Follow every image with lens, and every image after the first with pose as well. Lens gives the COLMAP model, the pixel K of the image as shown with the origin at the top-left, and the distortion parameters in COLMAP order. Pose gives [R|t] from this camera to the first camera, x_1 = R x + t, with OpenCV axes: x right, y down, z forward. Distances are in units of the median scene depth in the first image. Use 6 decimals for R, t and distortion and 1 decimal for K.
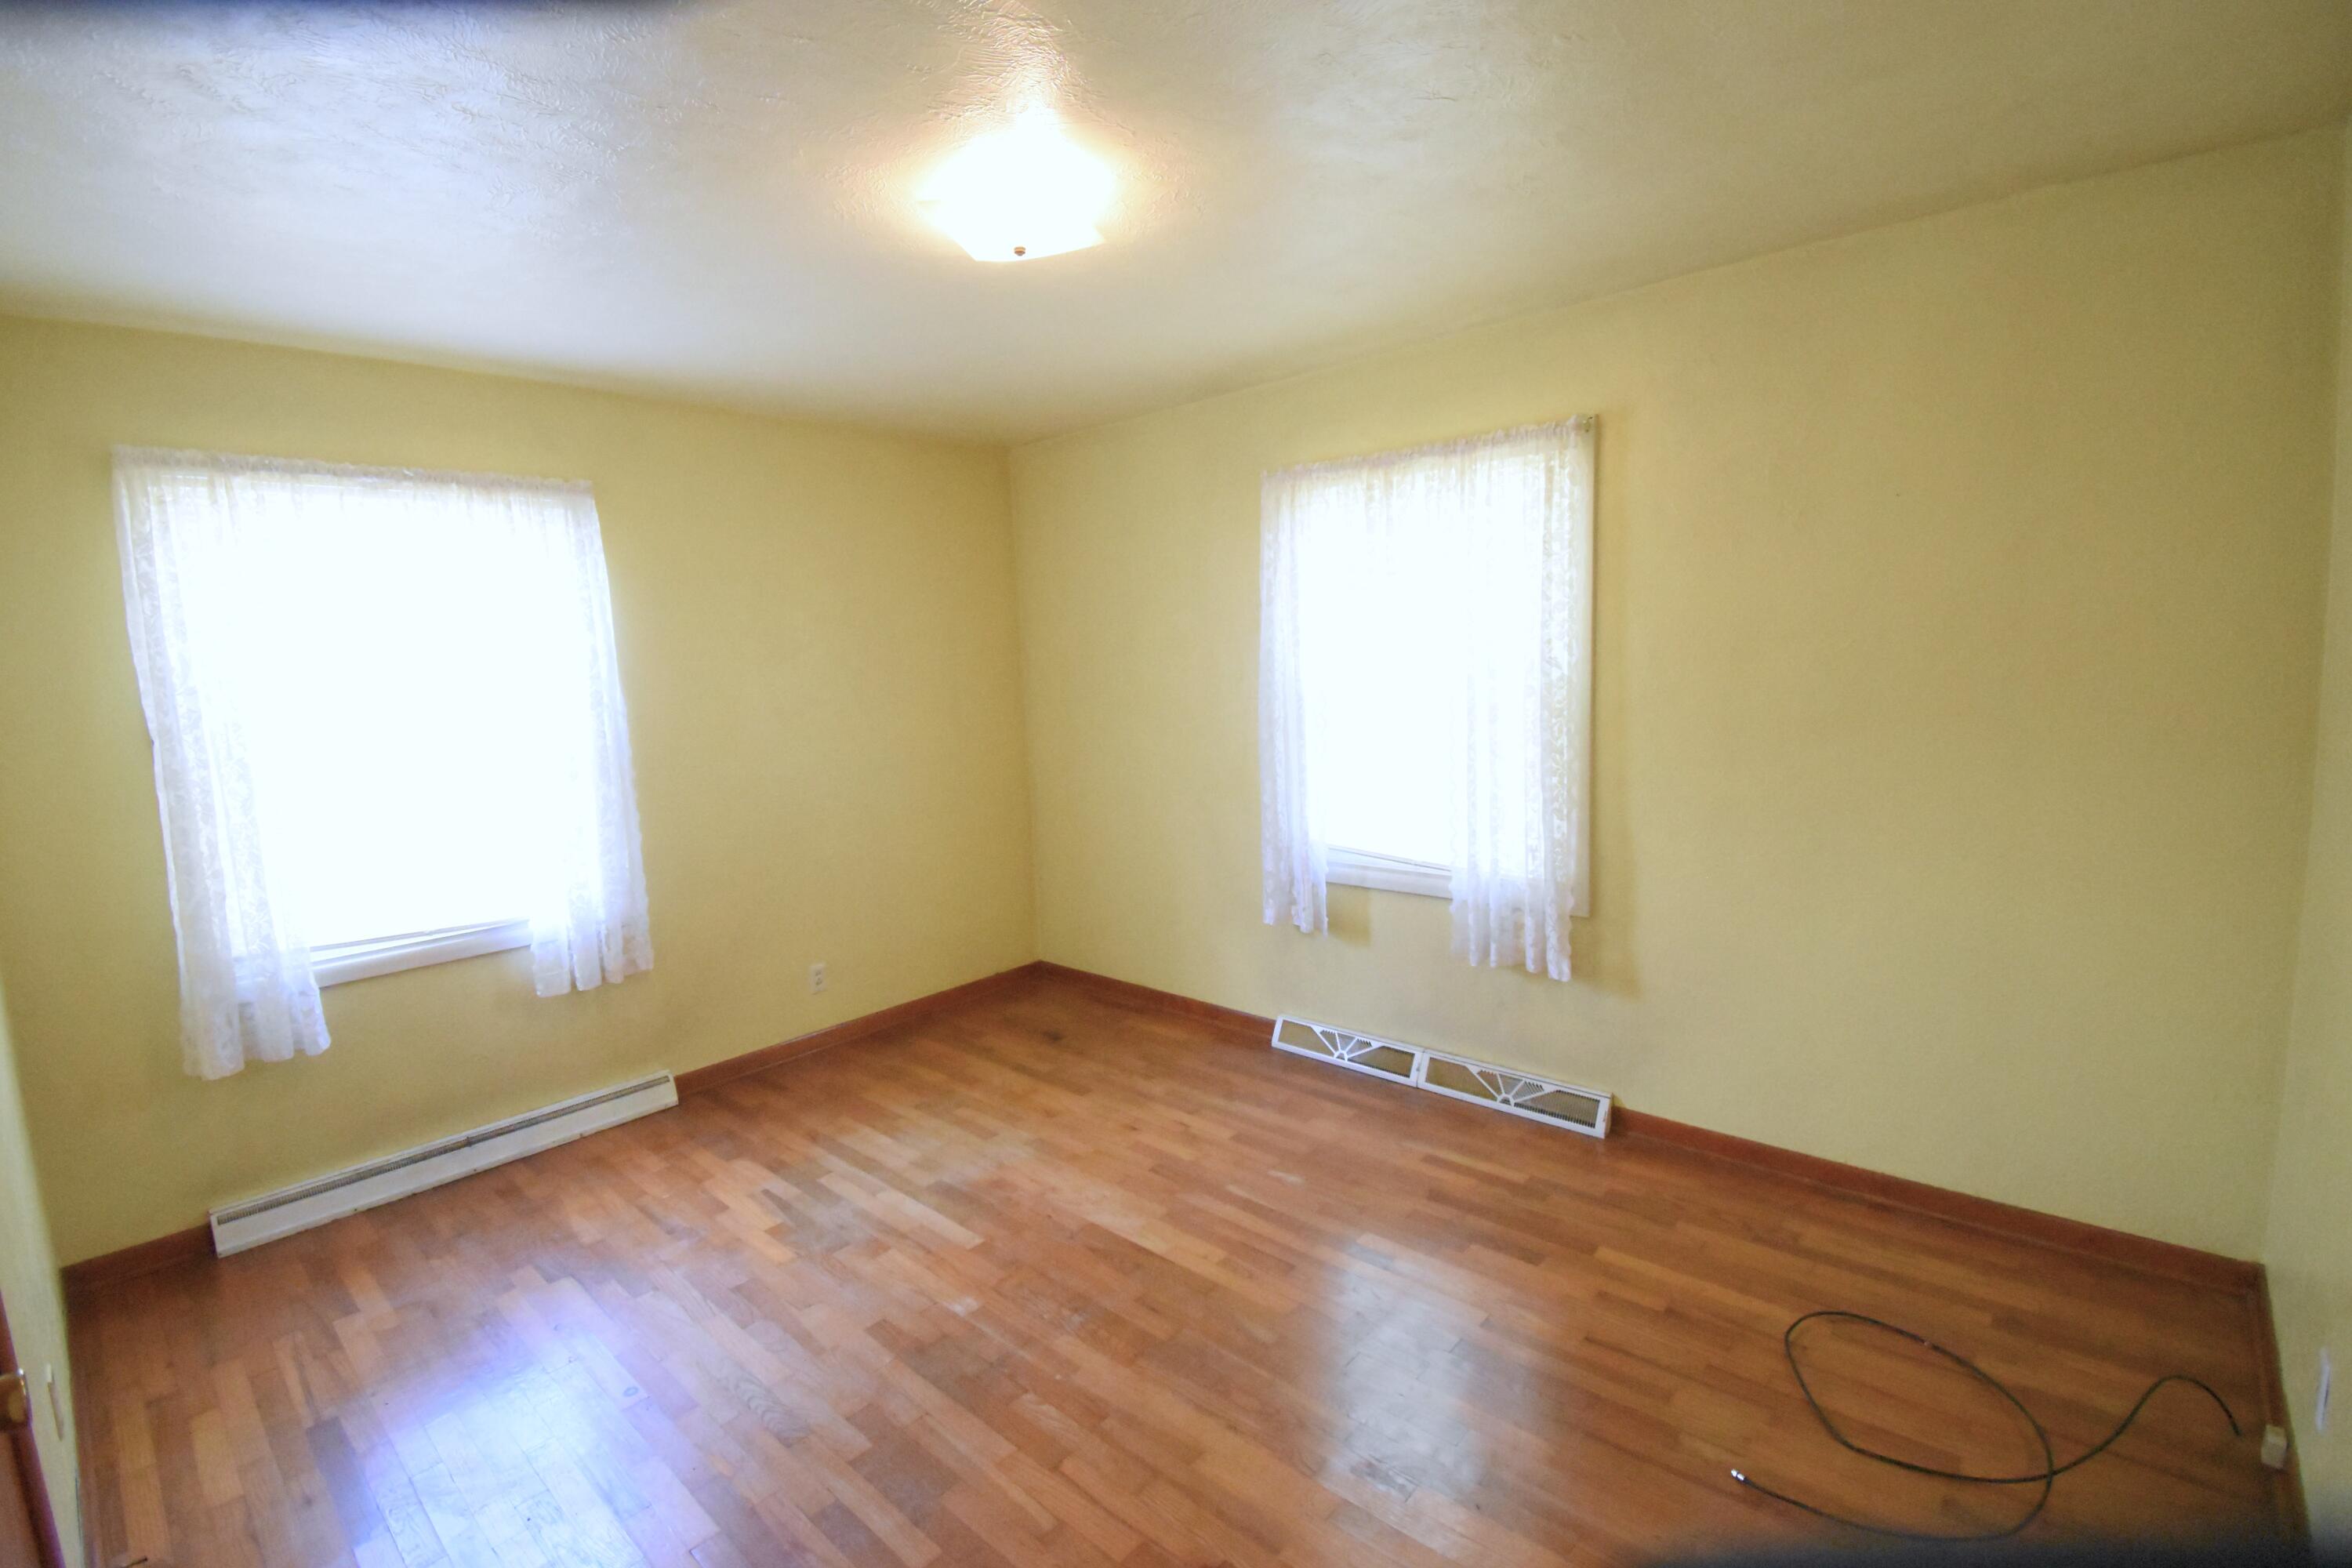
lens RADIAL K [[1037.8, 0, 1169.3], [0, 1037.8, 769.8], [0, 0, 1]] dist [0.008809, -0.017135]
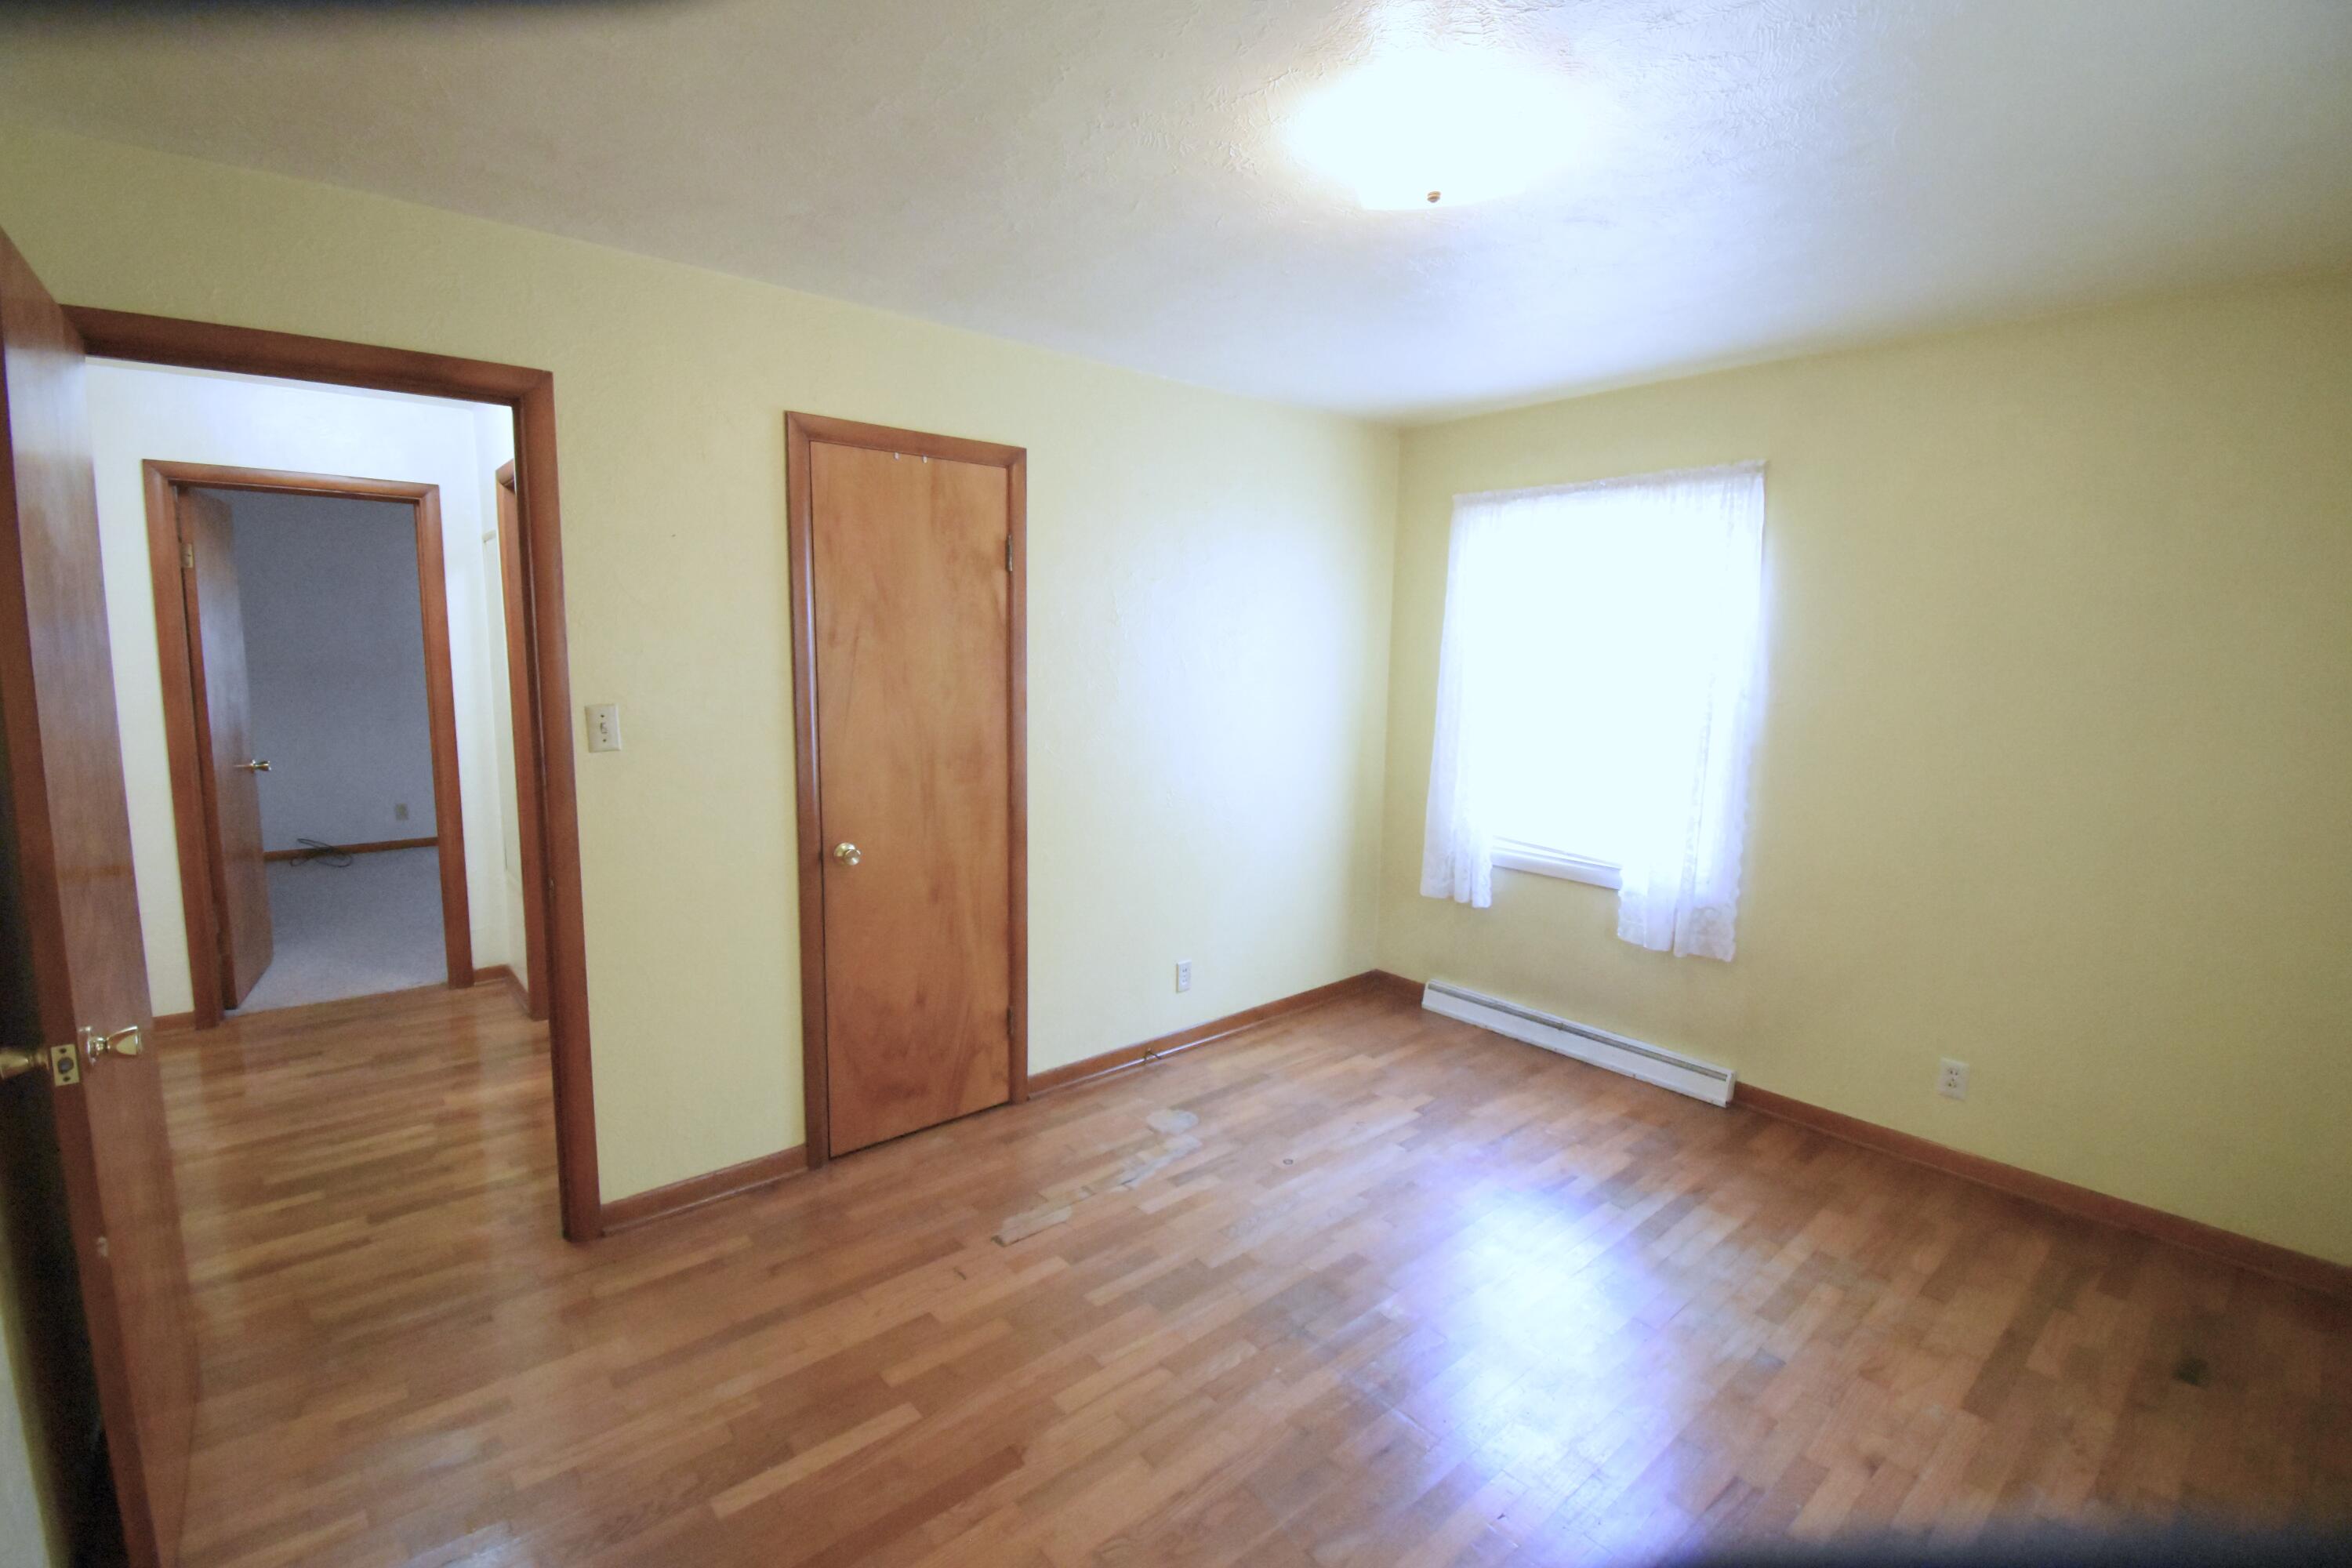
lens RADIAL K [[1037.8, 0, 1175.9], [0, 1037.8, 786.7], [0, 0, 1]] dist [0.008809, -0.017135]
pose [[-0.128094, 0.178945, -0.975485, 0.527635], [-0.114555, 0.974335, 0.193777, -0.105976], [0.985124, 0.136568, -0.104307, 0.614340]]
